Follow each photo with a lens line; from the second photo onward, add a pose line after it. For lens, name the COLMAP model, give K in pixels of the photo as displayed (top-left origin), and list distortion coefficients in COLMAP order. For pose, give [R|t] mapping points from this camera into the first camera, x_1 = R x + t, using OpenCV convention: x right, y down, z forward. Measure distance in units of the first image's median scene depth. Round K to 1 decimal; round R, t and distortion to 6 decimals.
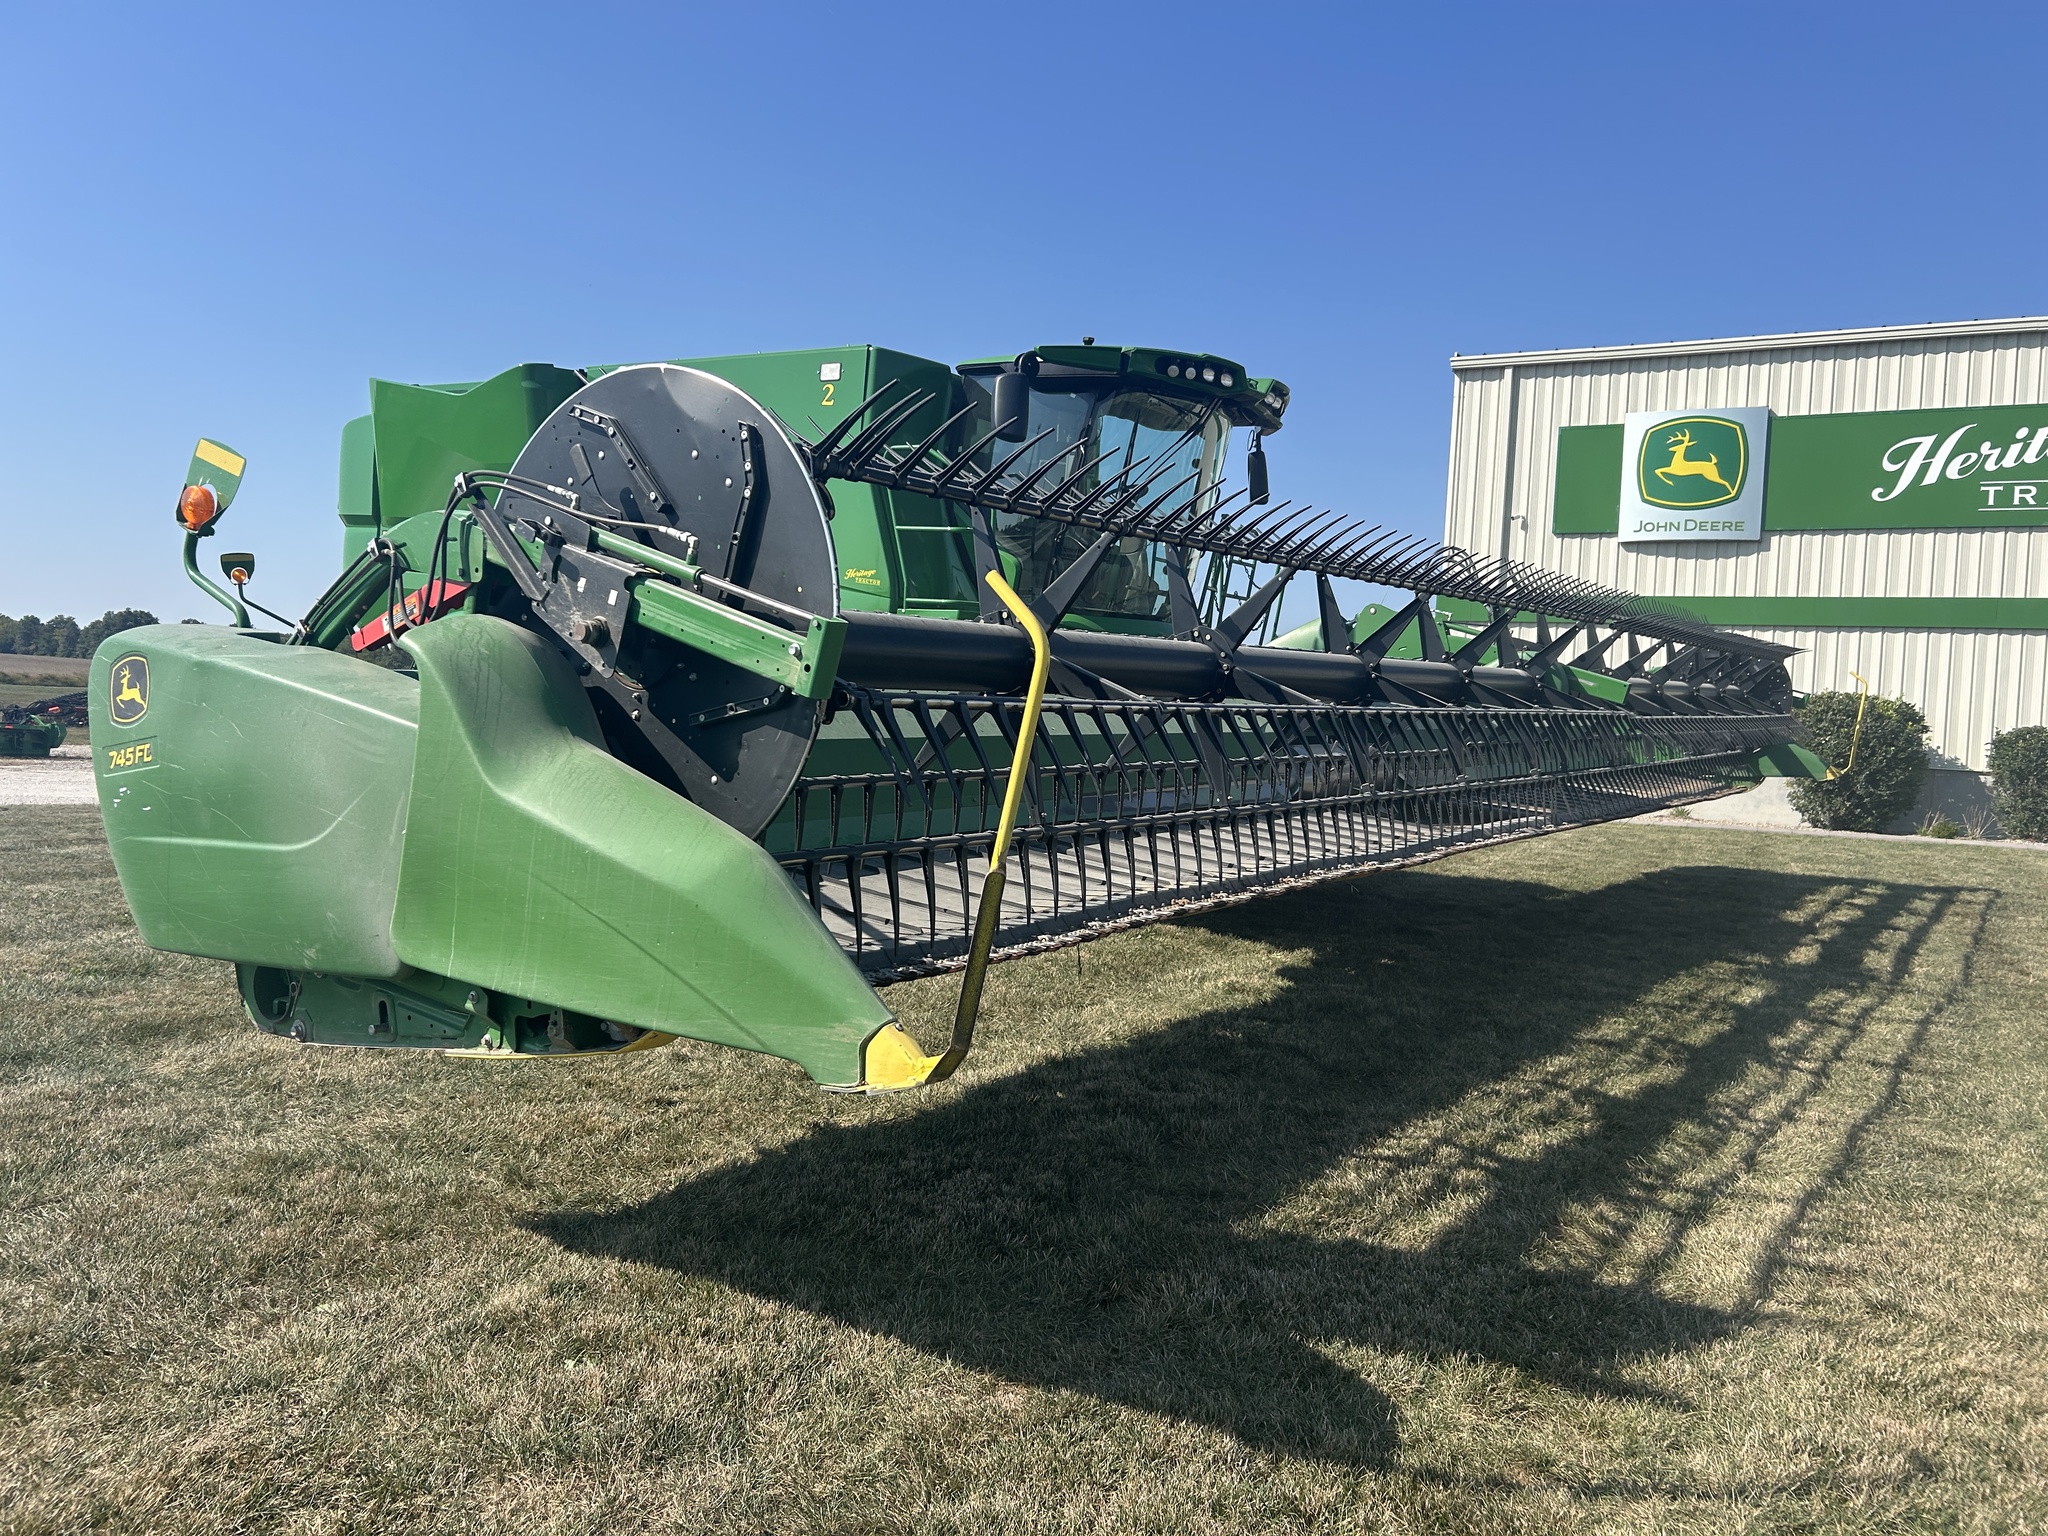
lens RADIAL K [[1550.0, 0, 1023.4], [0, 1550.0, 761.0], [0, 0, 1]] dist [0.054168, -0.050589]
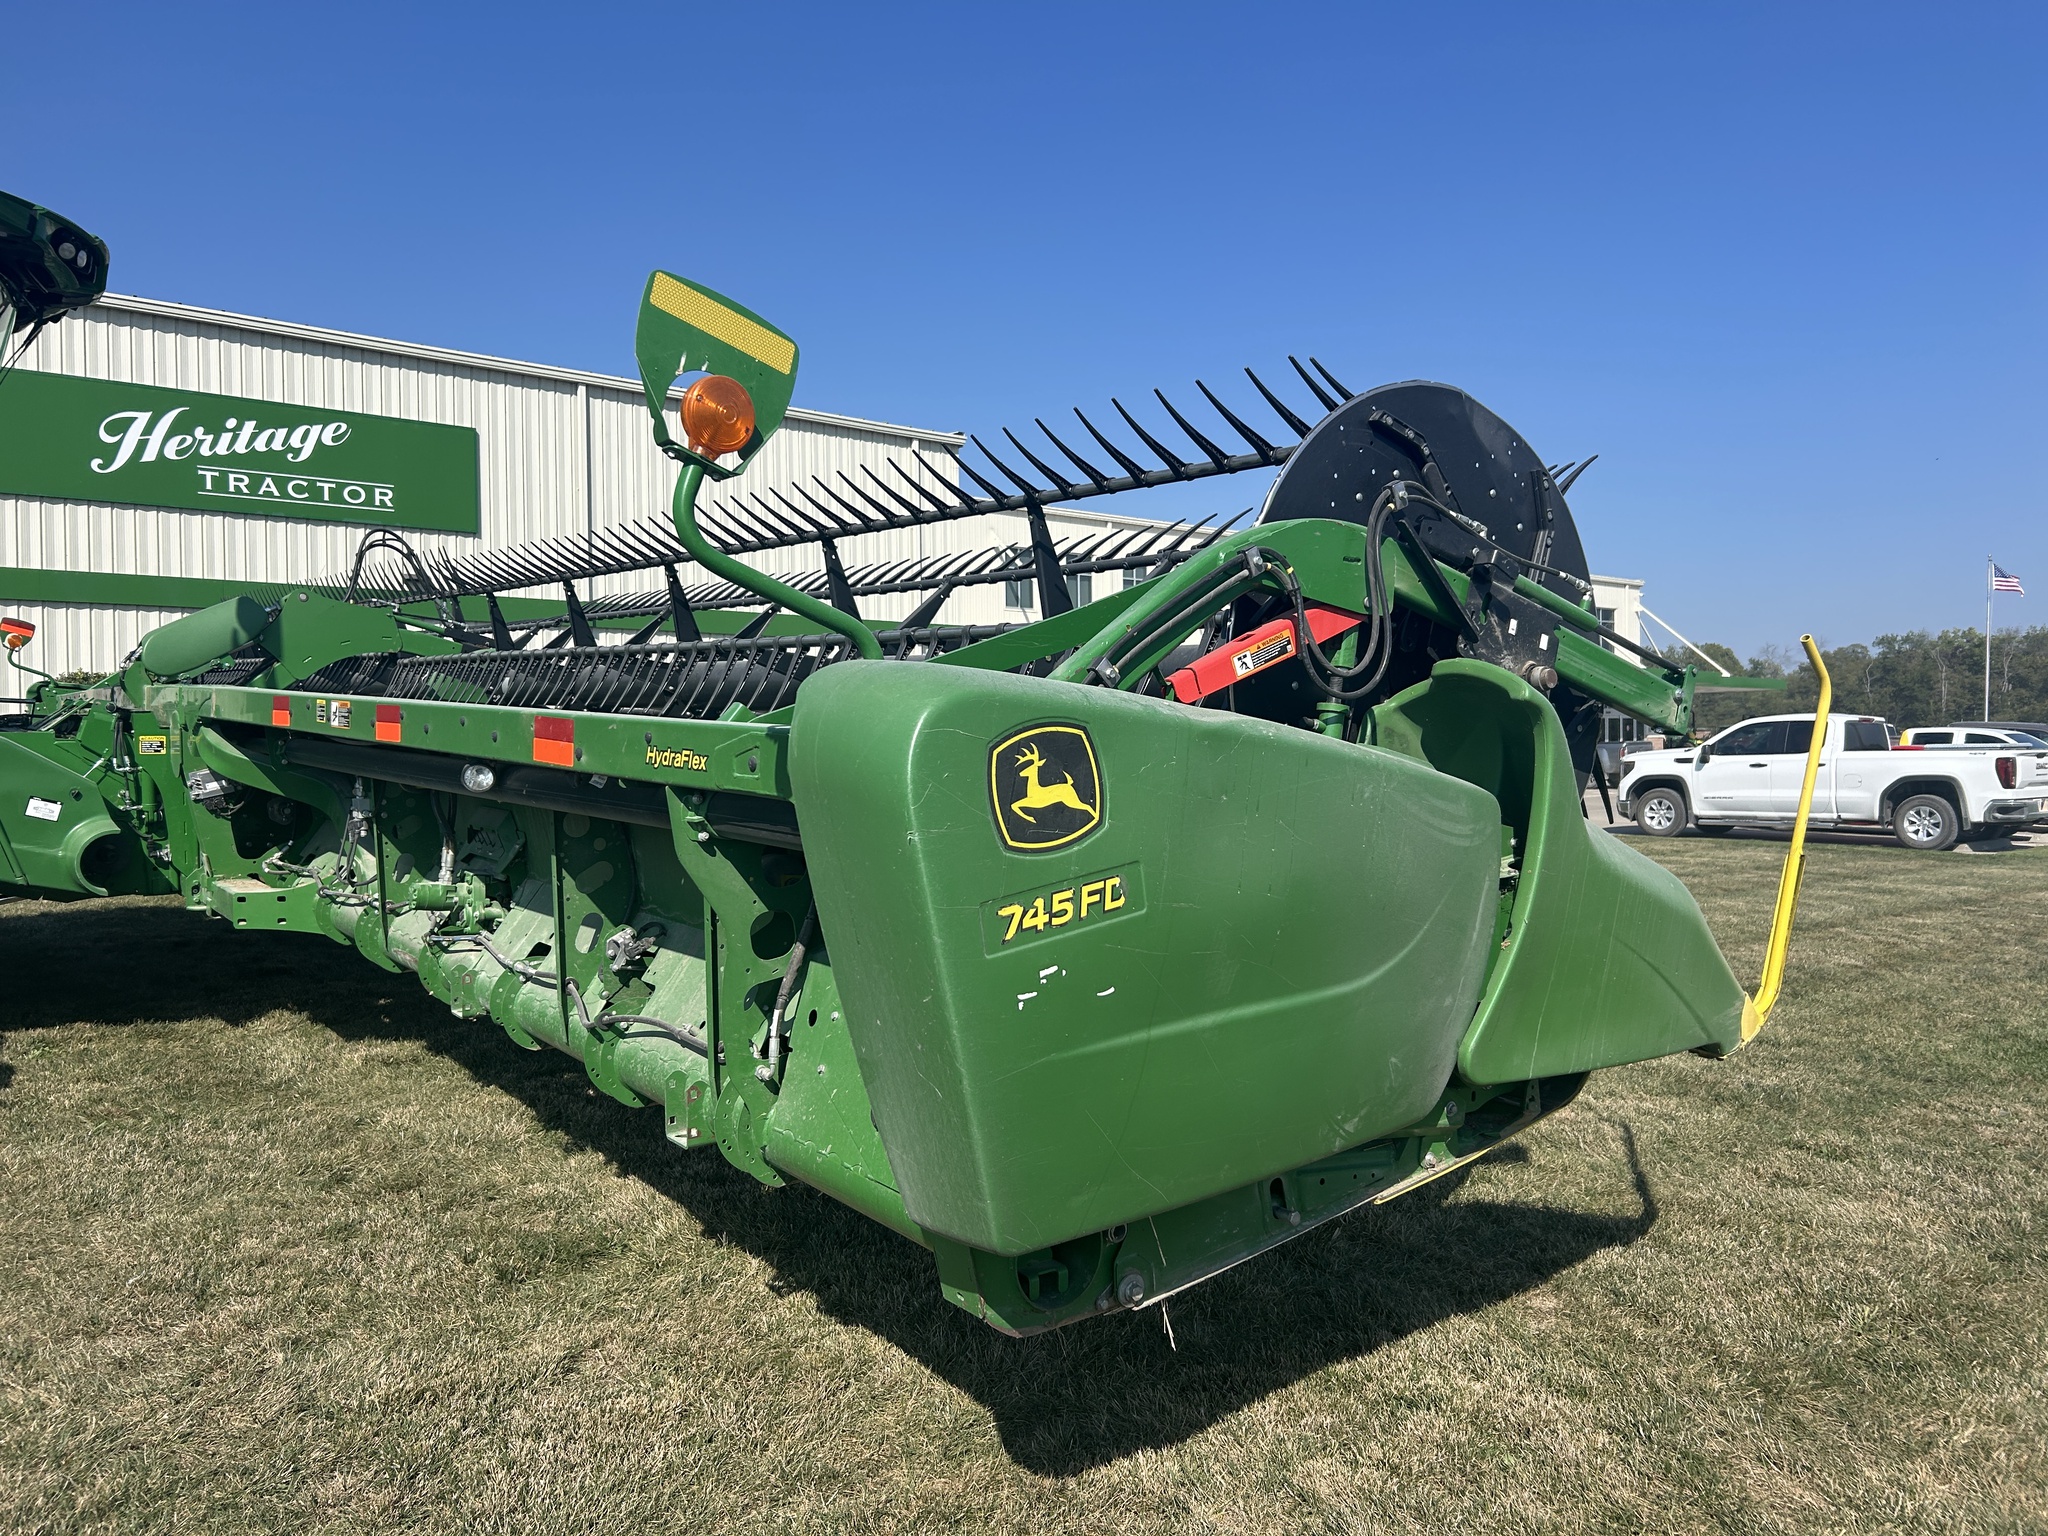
lens RADIAL K [[1550.0, 0, 1035.7], [0, 1550.0, 782.8], [0, 0, 1]] dist [0.054168, -0.050589]
pose [[0.333299, -0.080943, 0.939340, -0.472015], [0.048551, 0.996460, 0.068638, -0.036928], [-0.941570, 0.022729, 0.336049, 0.360839]]
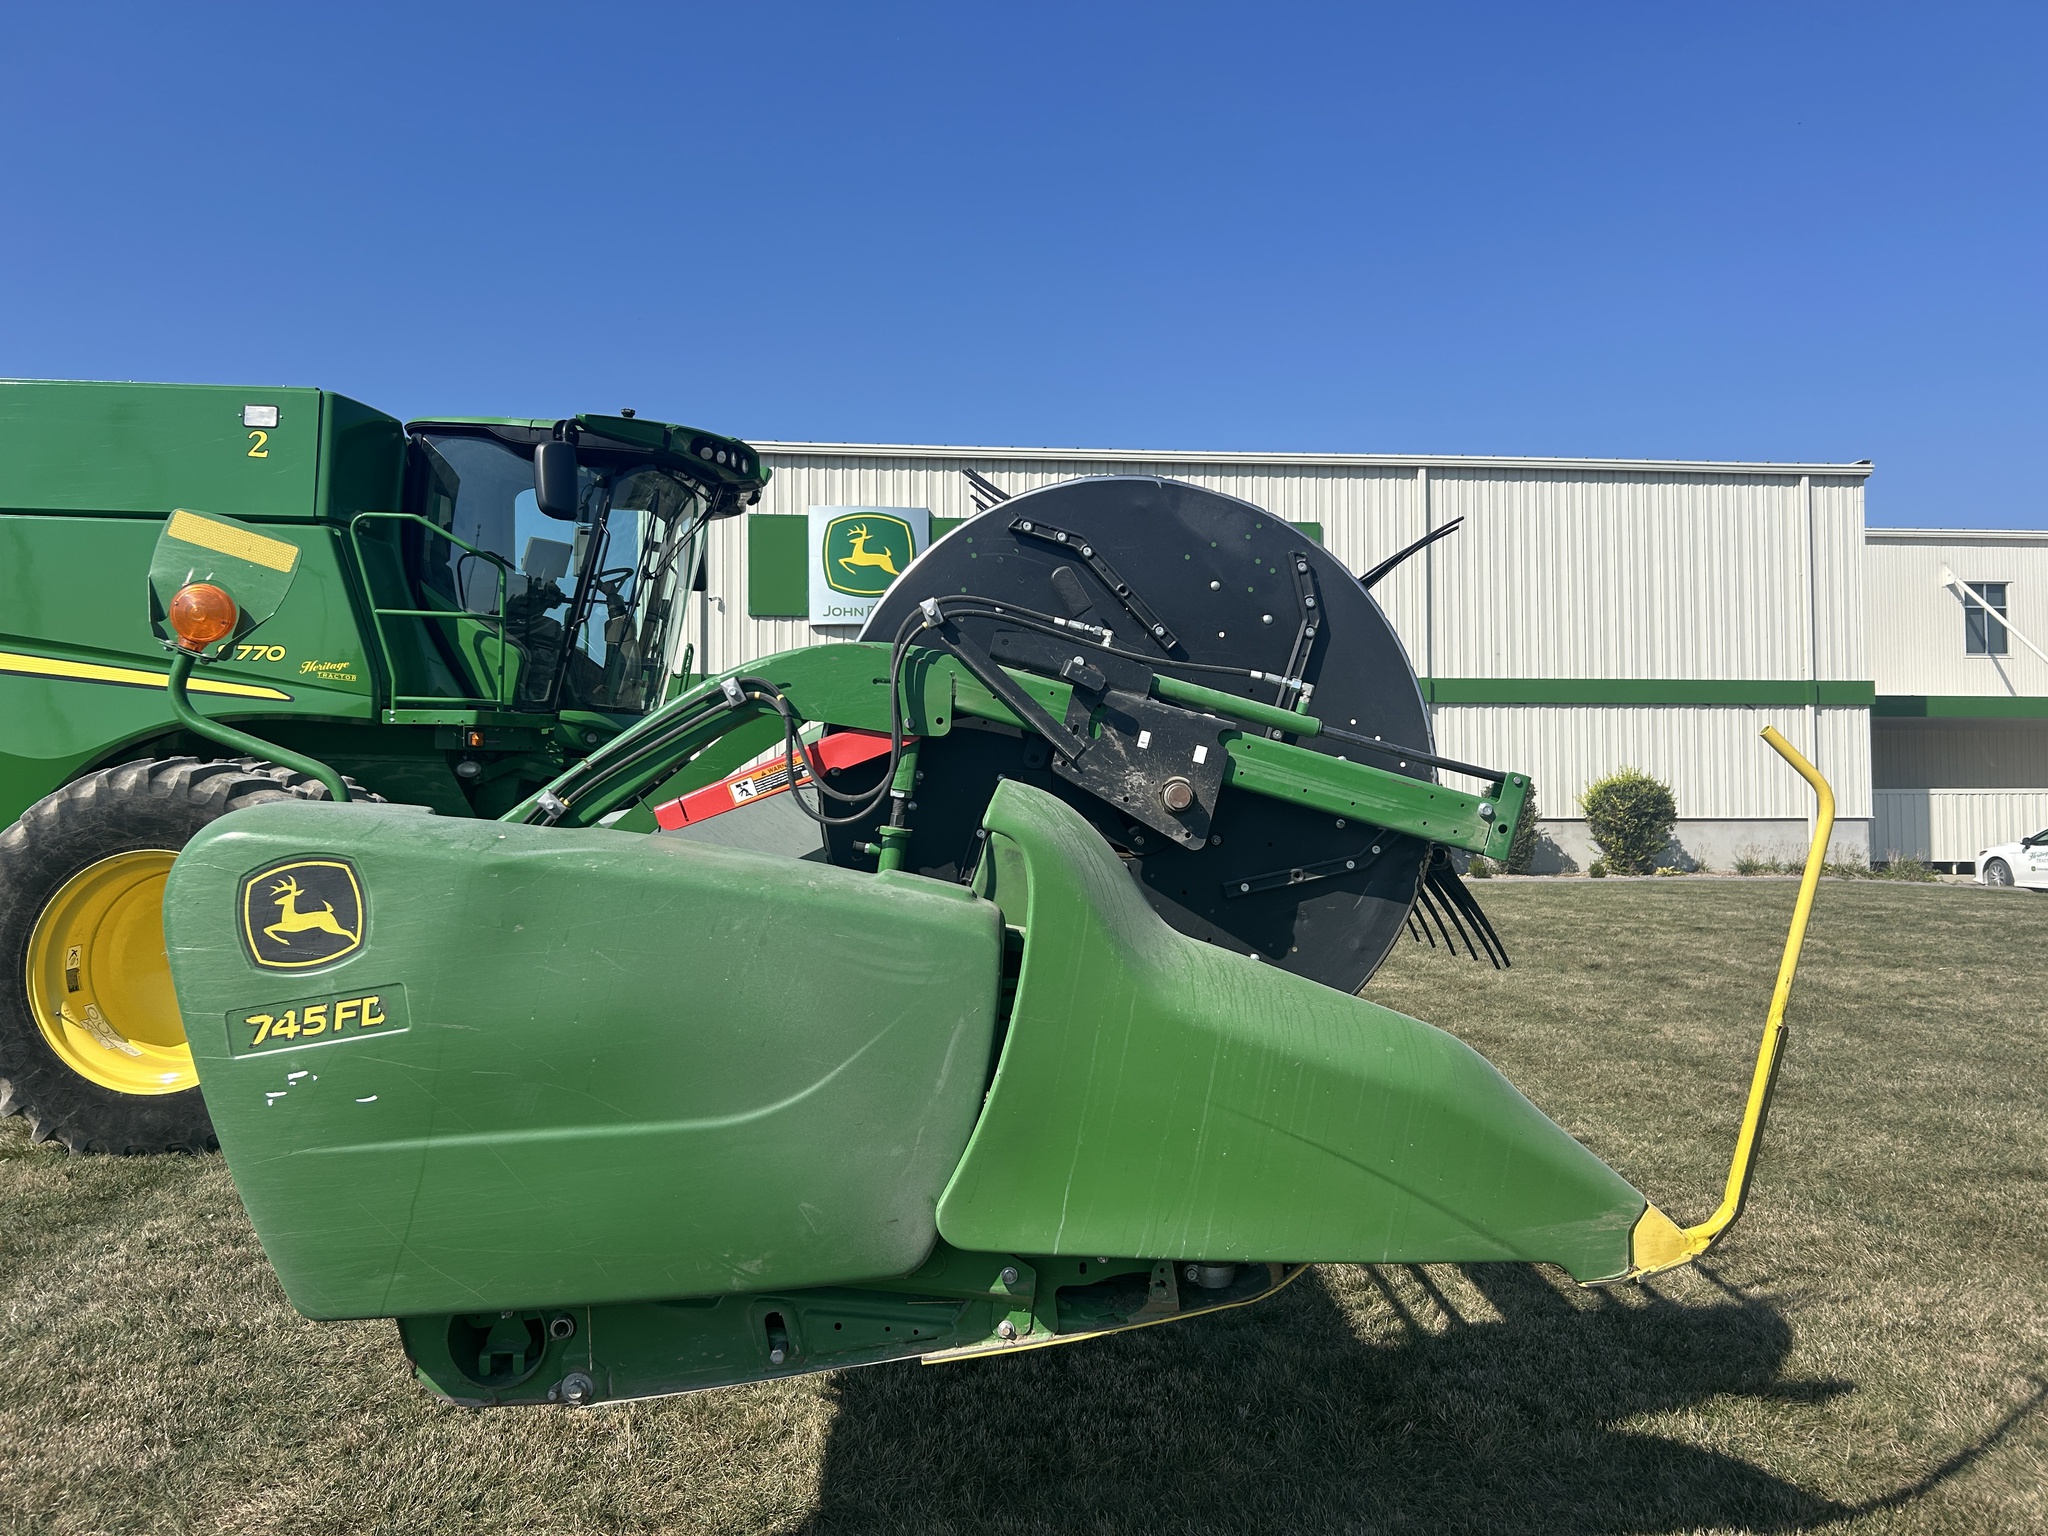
lens RADIAL K [[1550.0, 0, 1038.4], [0, 1550.0, 759.2], [0, 0, 1]] dist [0.054168, -0.050589]
pose [[0.811296, -0.036045, 0.583523, -0.304597], [0.062253, 0.997749, -0.024921, -0.032295], [-0.581311, 0.056545, 0.811714, 0.138006]]
